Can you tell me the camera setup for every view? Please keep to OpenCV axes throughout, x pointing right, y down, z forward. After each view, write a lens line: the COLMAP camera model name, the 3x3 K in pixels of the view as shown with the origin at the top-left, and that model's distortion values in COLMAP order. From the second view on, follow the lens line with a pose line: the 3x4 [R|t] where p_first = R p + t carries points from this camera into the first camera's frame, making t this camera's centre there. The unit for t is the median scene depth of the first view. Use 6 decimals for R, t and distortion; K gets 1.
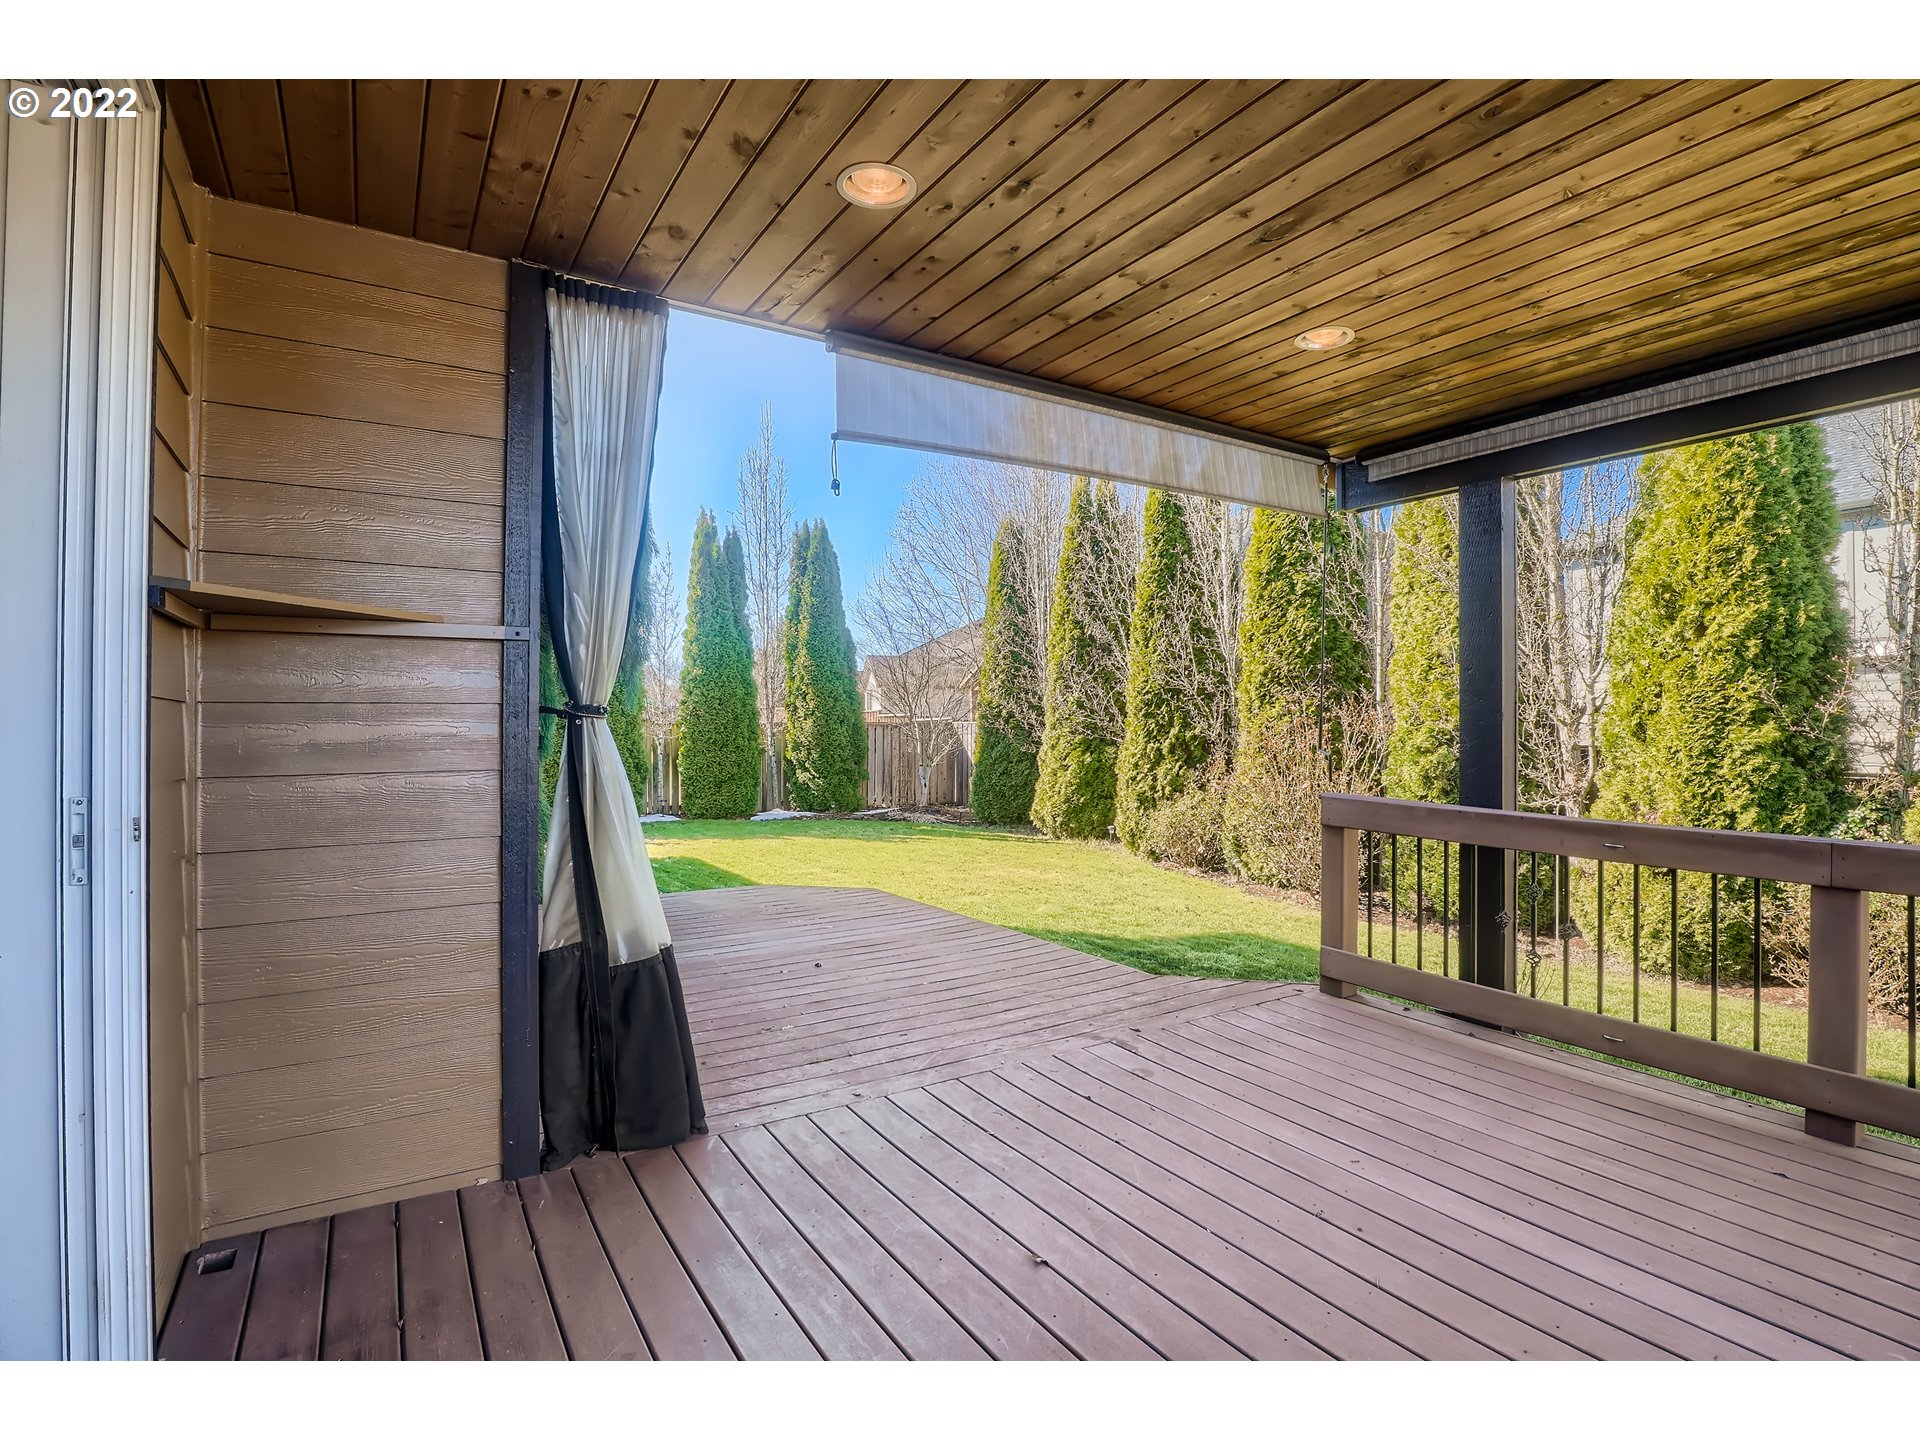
lens RADIAL K [[944.2, 0, 964.2], [0, 944.2, 721.1], [0, 0, 1]] dist [-0.029082, -0.000299]
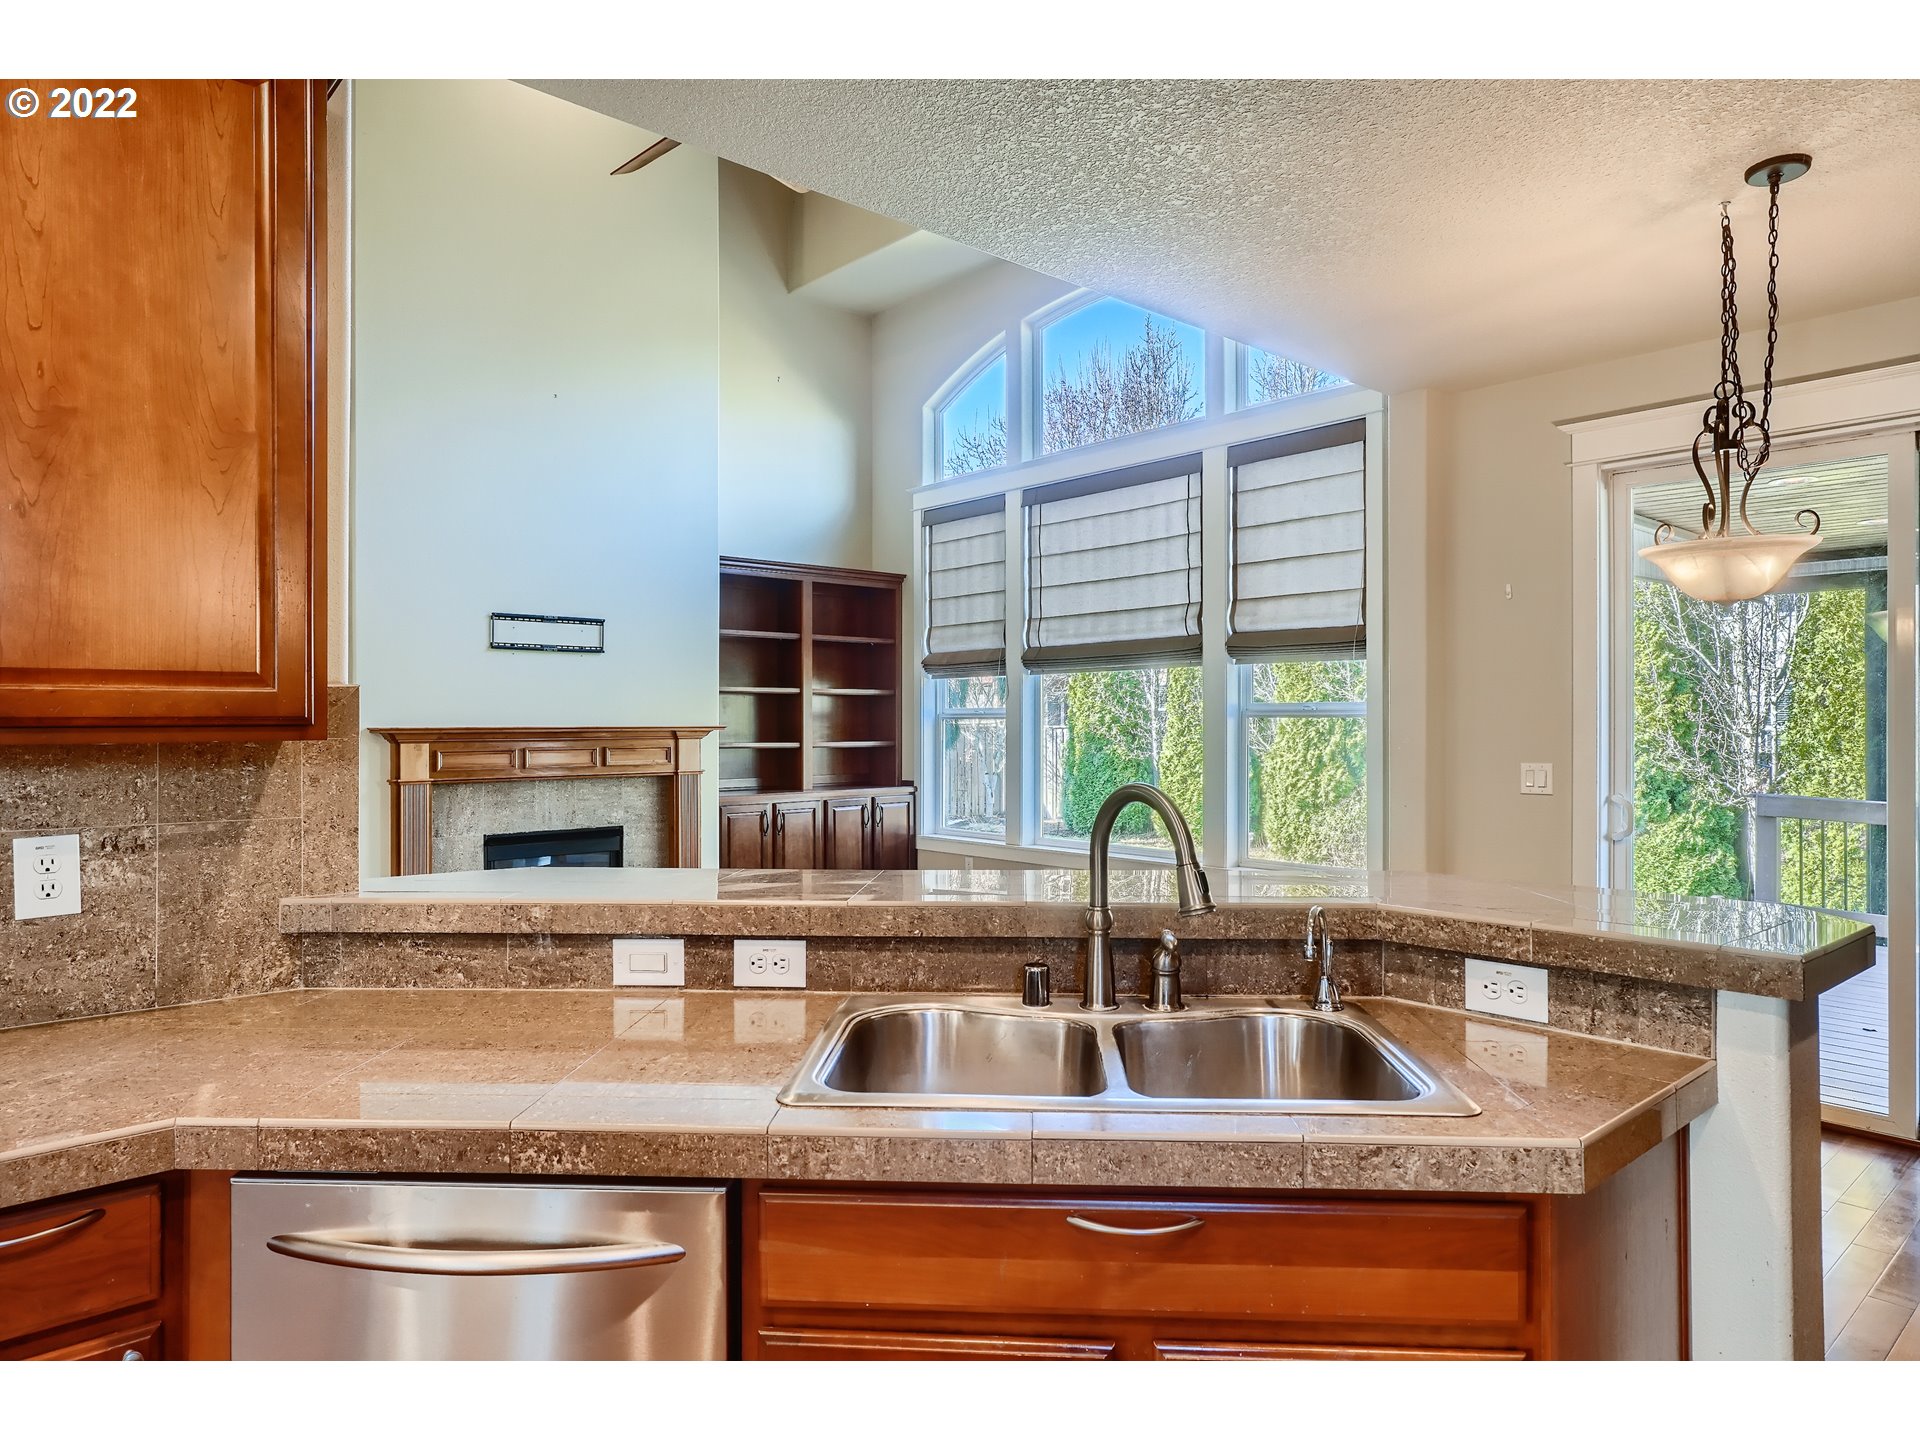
lens RADIAL K [[1170.1, 0, 957.8], [0, 1170.1, 717.1], [0, 0, 1]] dist [-0.001039, 0.003288]
pose [[0.987395, -0.000953, 0.158272, -0.387482], [0.000754, 0.999999, 0.001317, -0.015235], [-0.158273, -0.001181, 0.987395, -0.199737]]
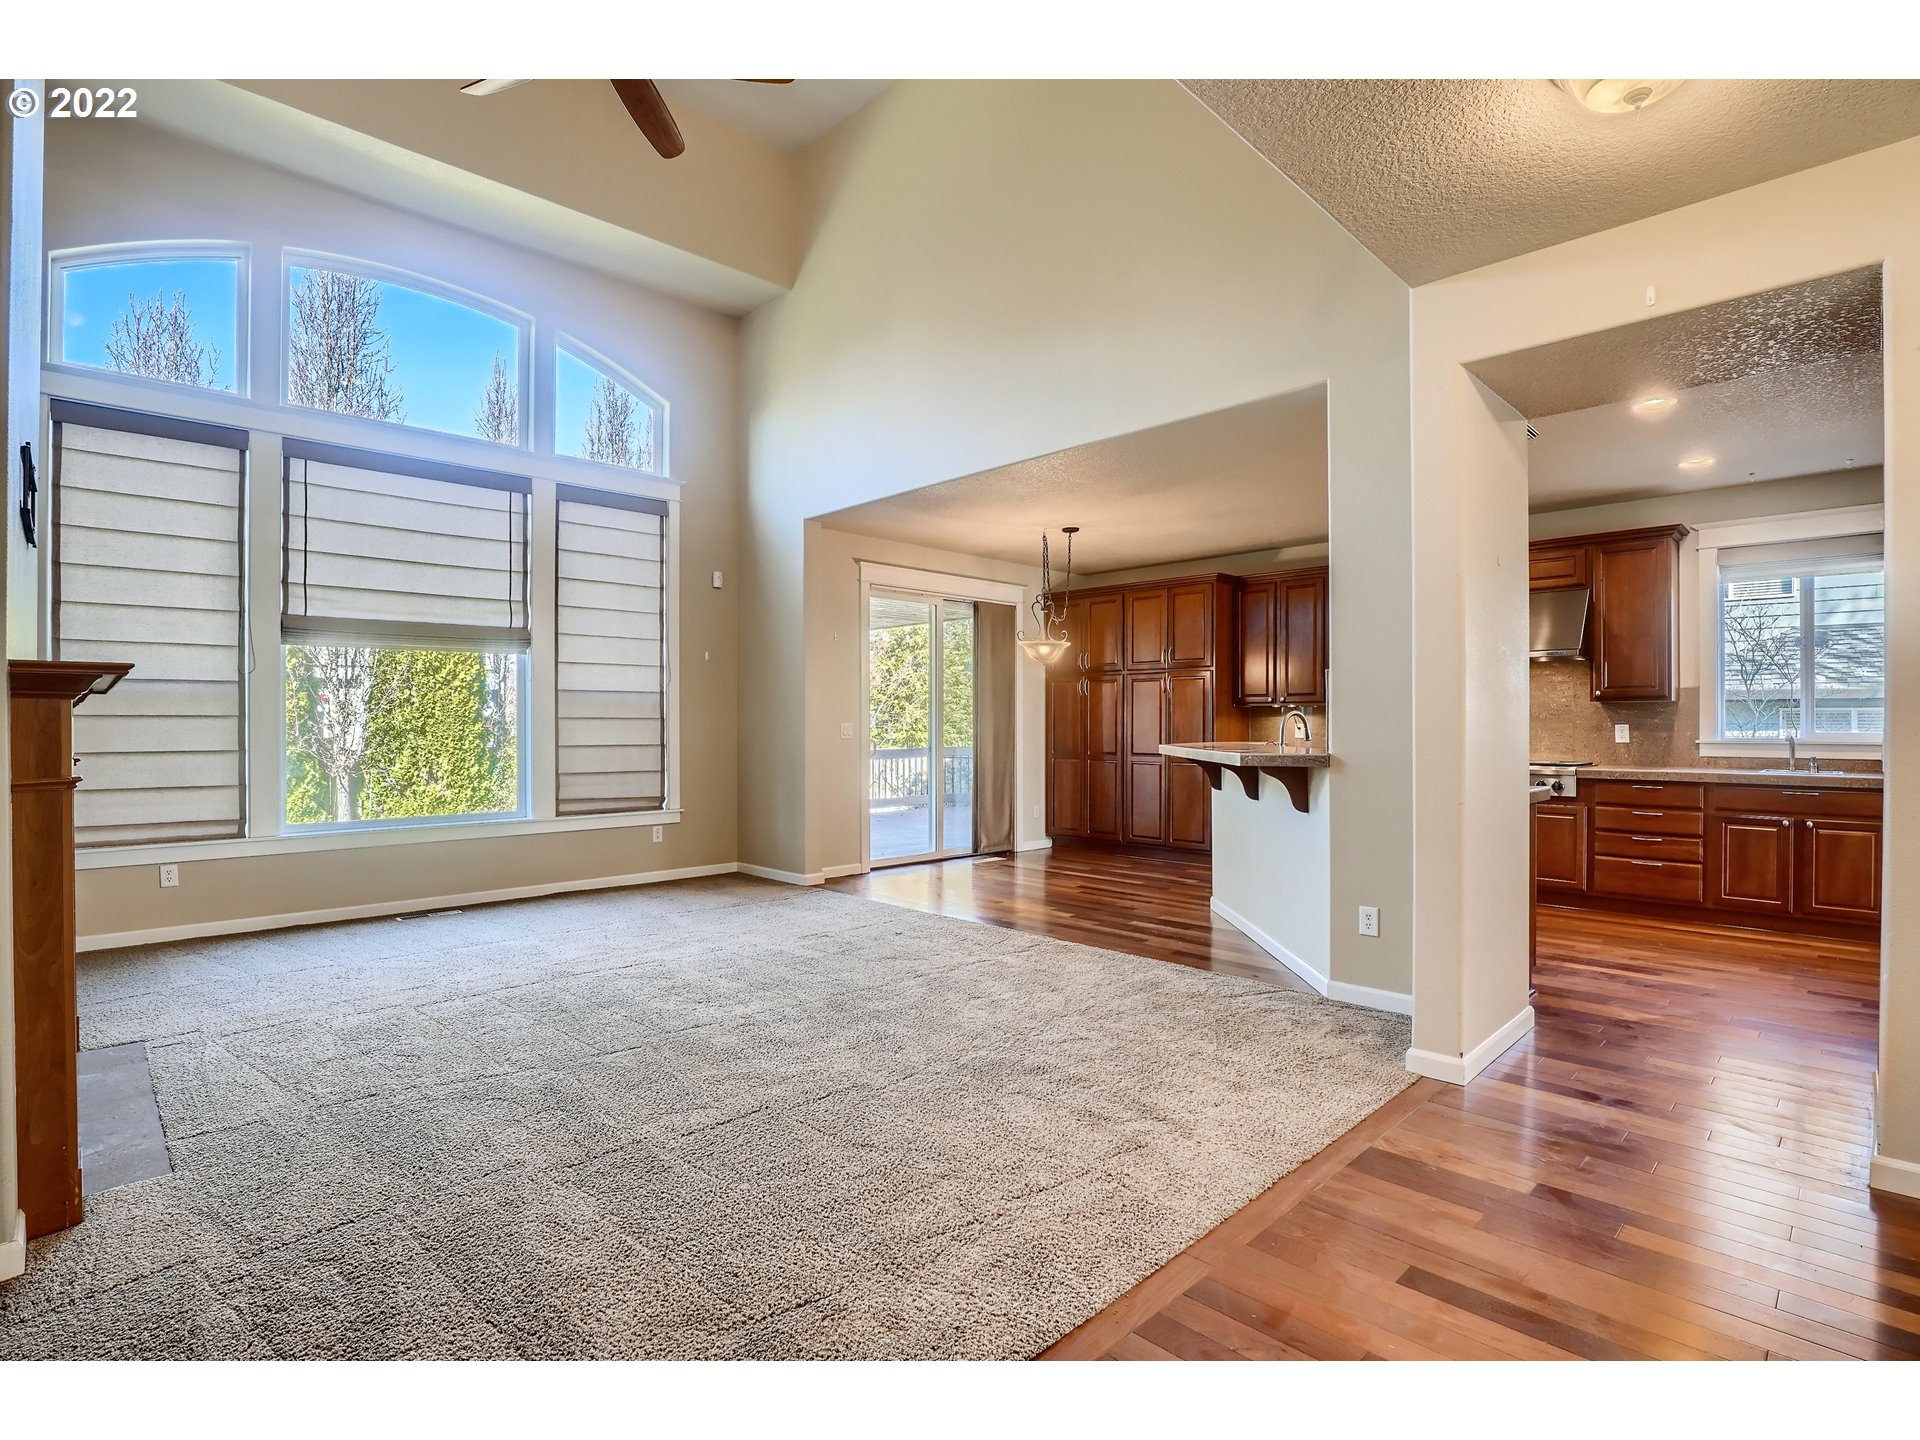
lens RADIAL K [[944.2, 0, 963.2], [0, 944.2, 725.5], [0, 0, 1]] dist [-0.029082, -0.000299]
pose [[-0.220580, -0.001733, 0.975367, -0.761303], [-0.001922, 0.999997, 0.001342, 0.000635], [-0.975367, -0.001578, -0.220583, 0.202352]]
